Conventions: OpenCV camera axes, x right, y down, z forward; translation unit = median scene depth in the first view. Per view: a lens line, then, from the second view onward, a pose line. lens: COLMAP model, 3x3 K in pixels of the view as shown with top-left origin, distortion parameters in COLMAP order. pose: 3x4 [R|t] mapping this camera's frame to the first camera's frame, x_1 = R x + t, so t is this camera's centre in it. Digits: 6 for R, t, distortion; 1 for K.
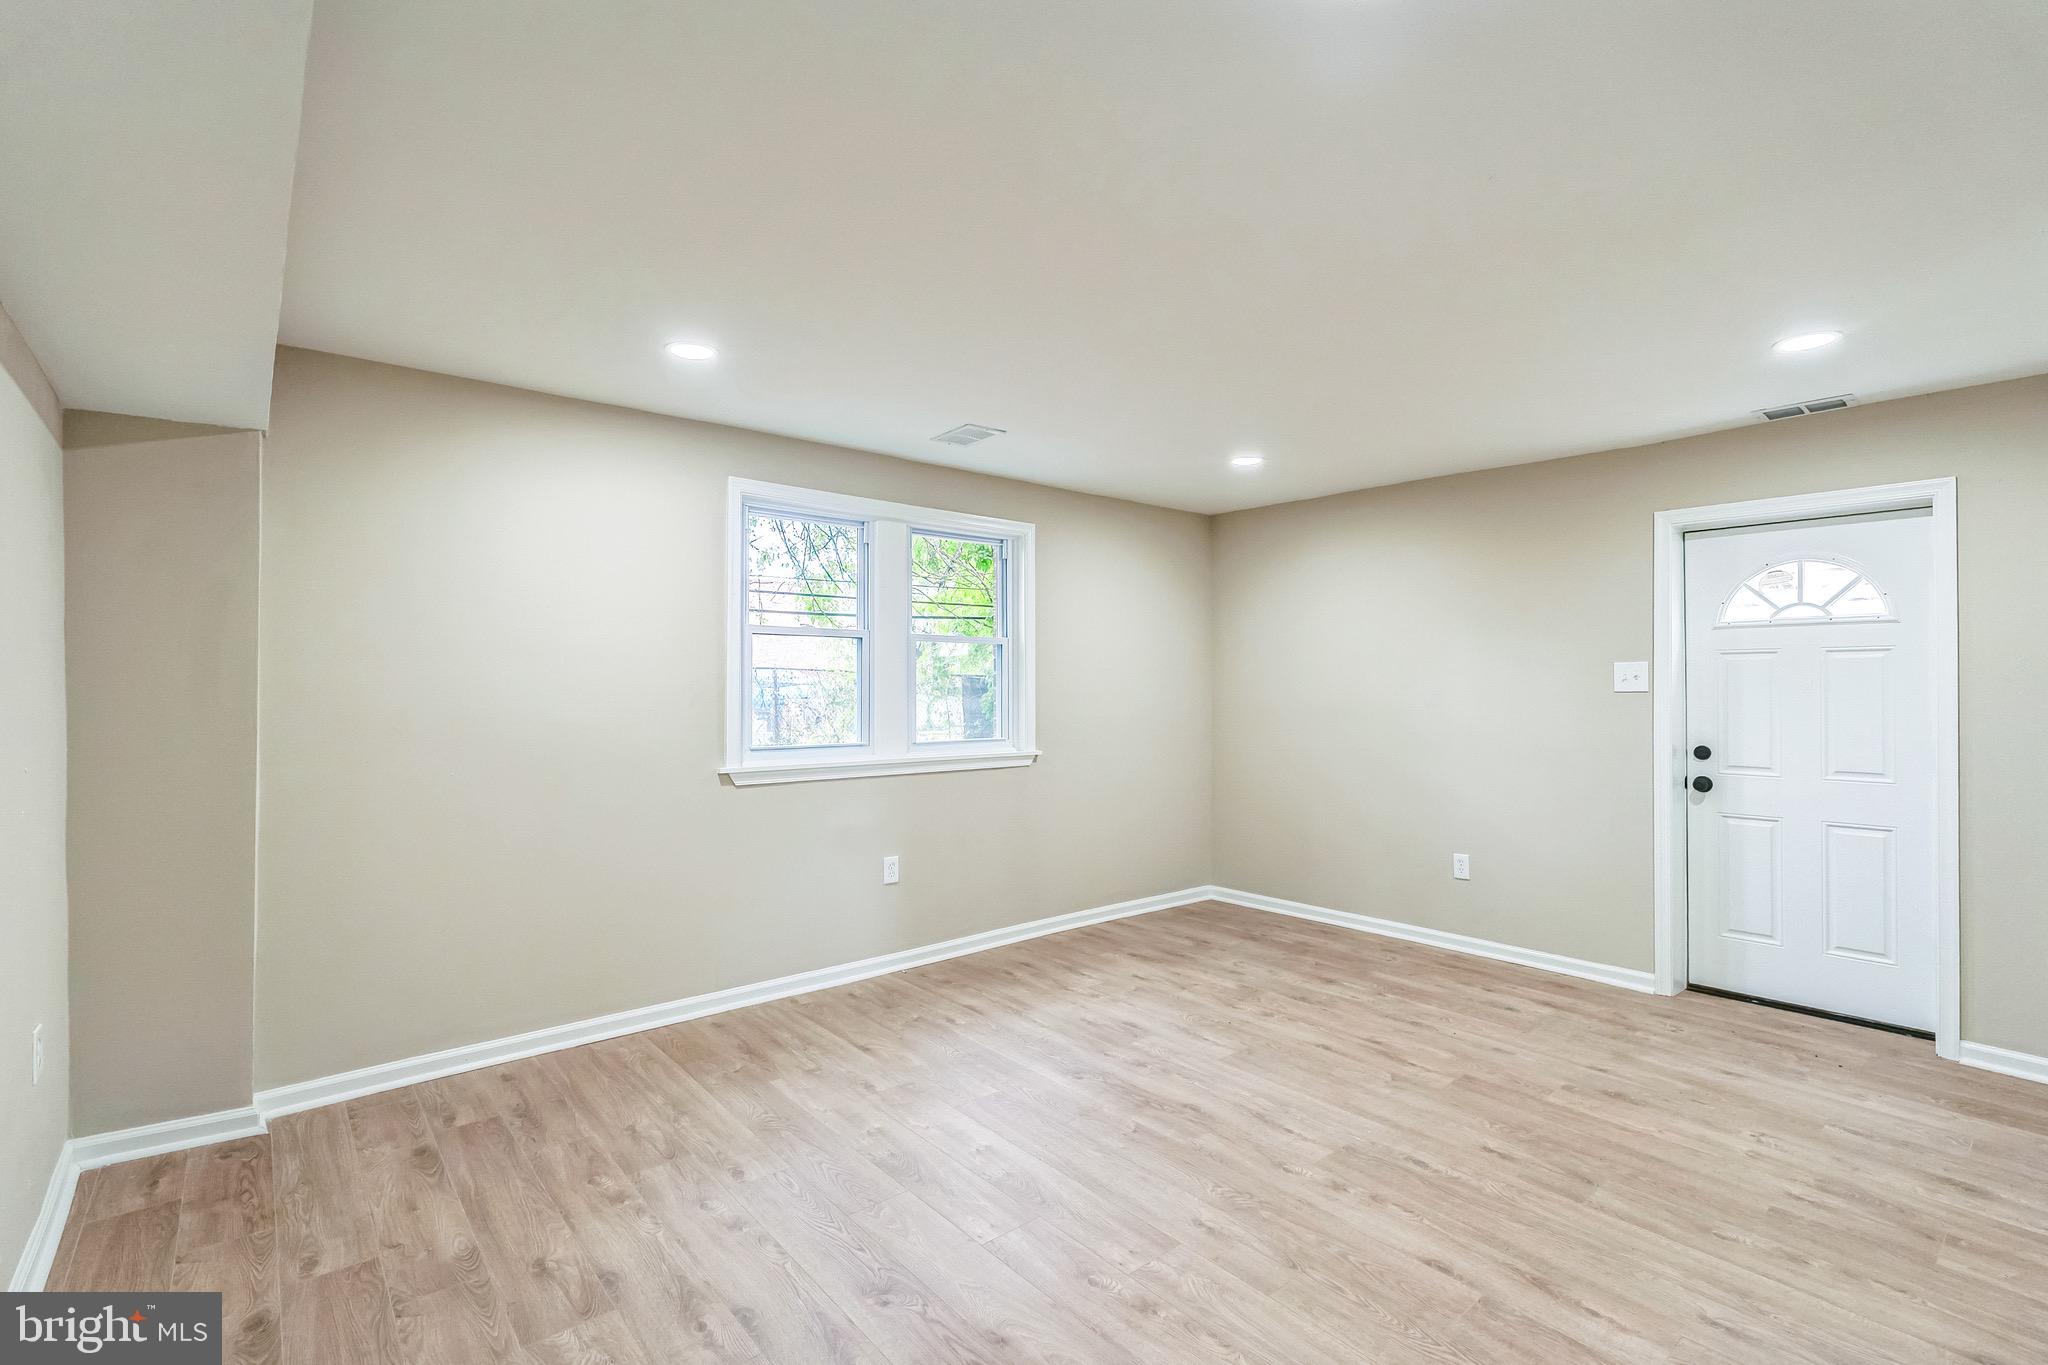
lens RADIAL K [[933.4, 0, 1039.8], [0, 933.4, 681.3], [0, 0, 1]] dist [-0.038187, 0.006473]
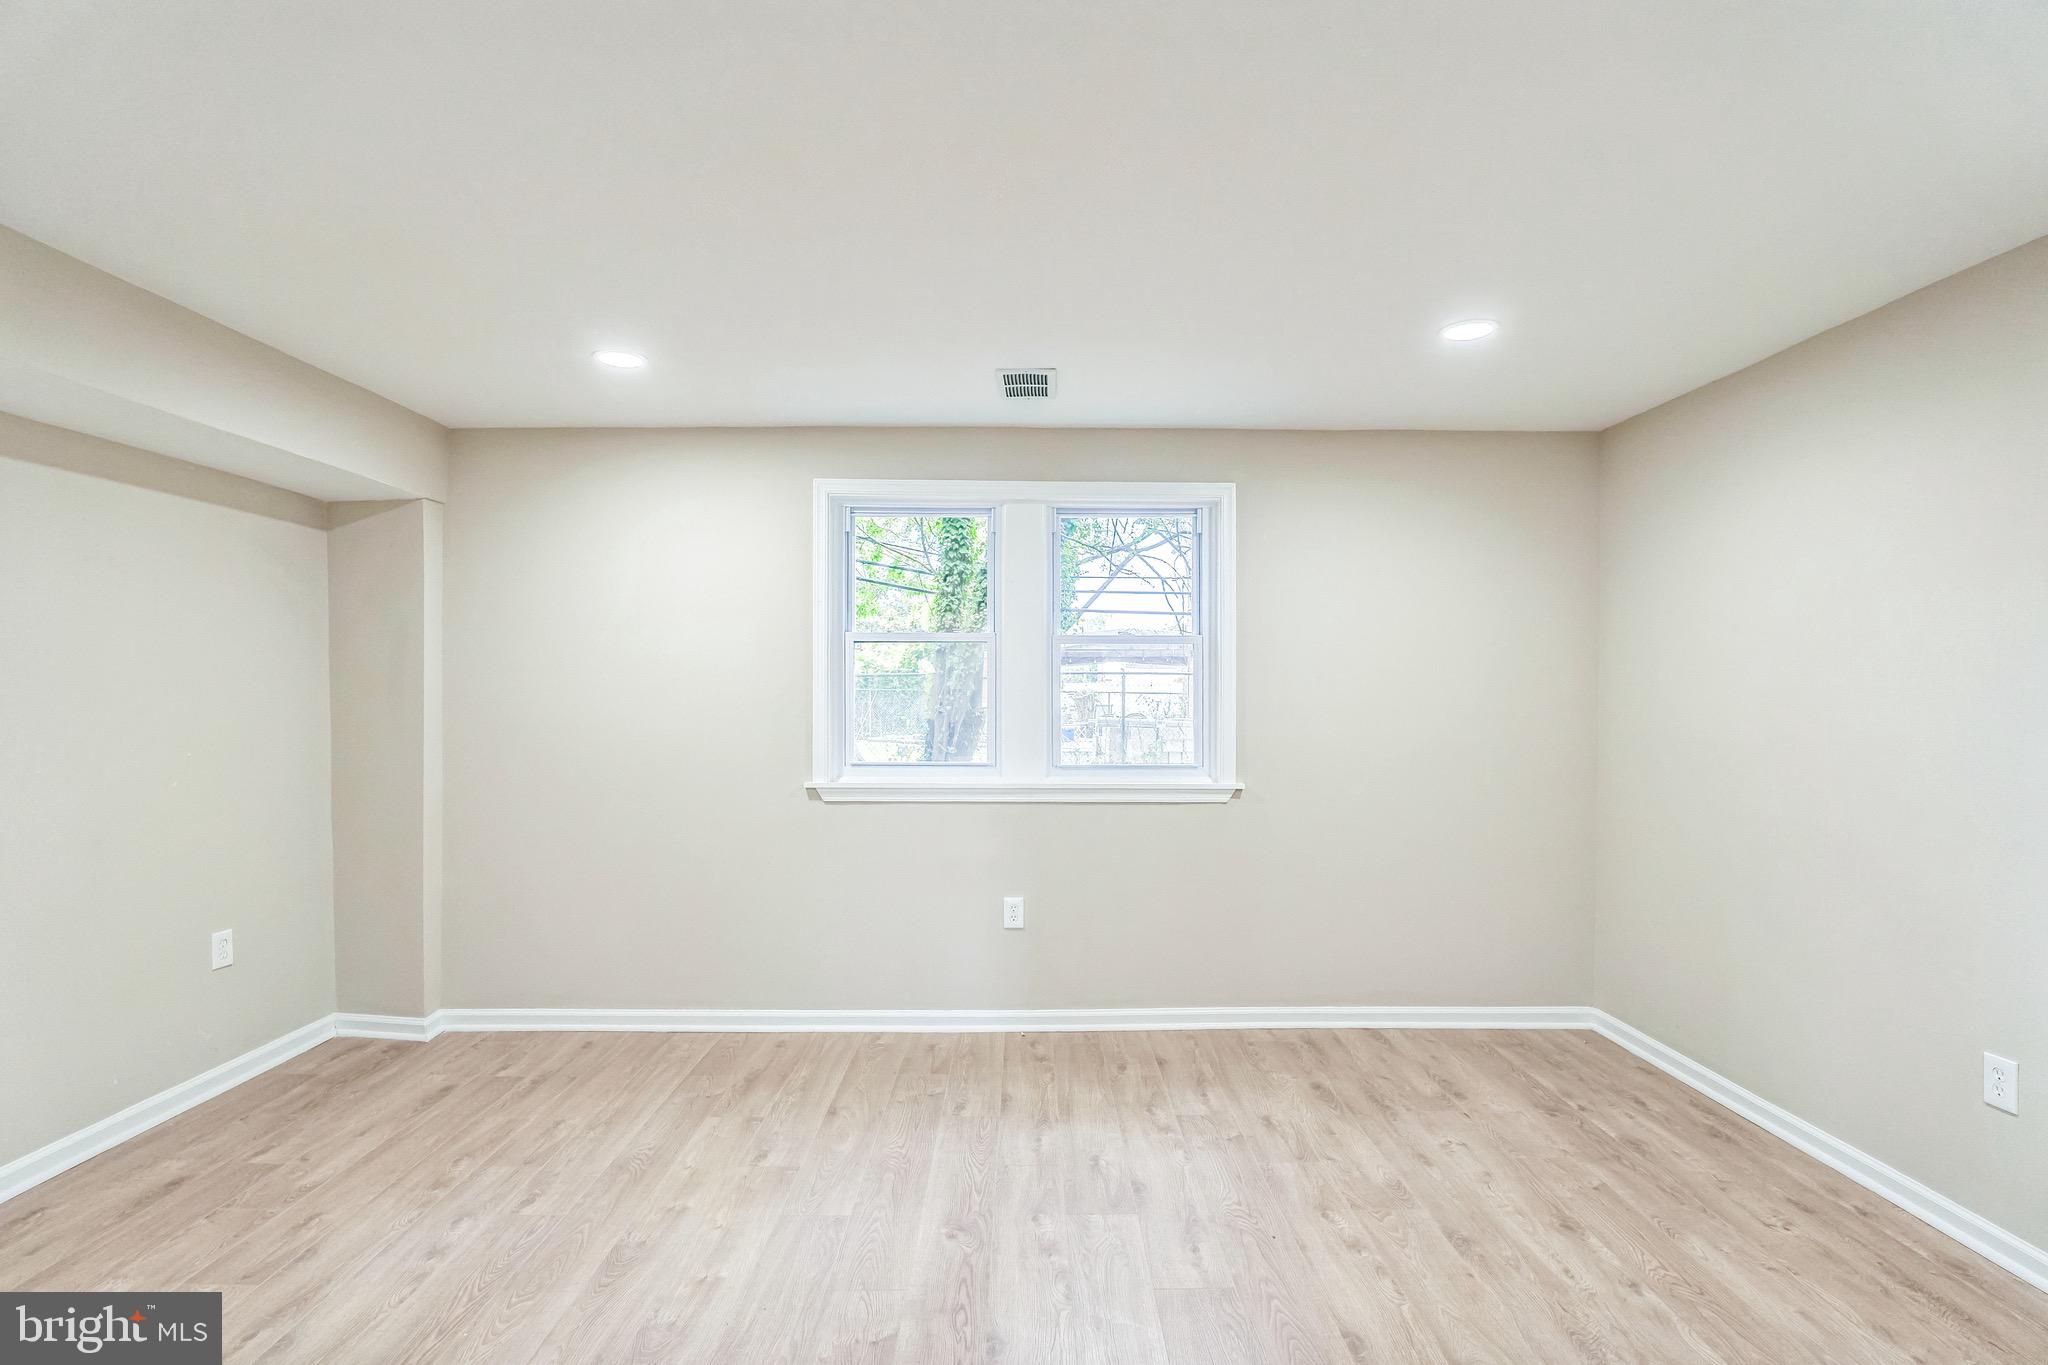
lens RADIAL K [[933.4, 0, 1021.7], [0, 933.4, 701.4], [0, 0, 1]] dist [-0.038187, 0.006473]
pose [[0.767735, 0.009560, -0.640697, 0.432709], [-0.004113, 0.999942, 0.009992, 0.000058], [0.640755, -0.005037, 0.767729, 0.382607]]
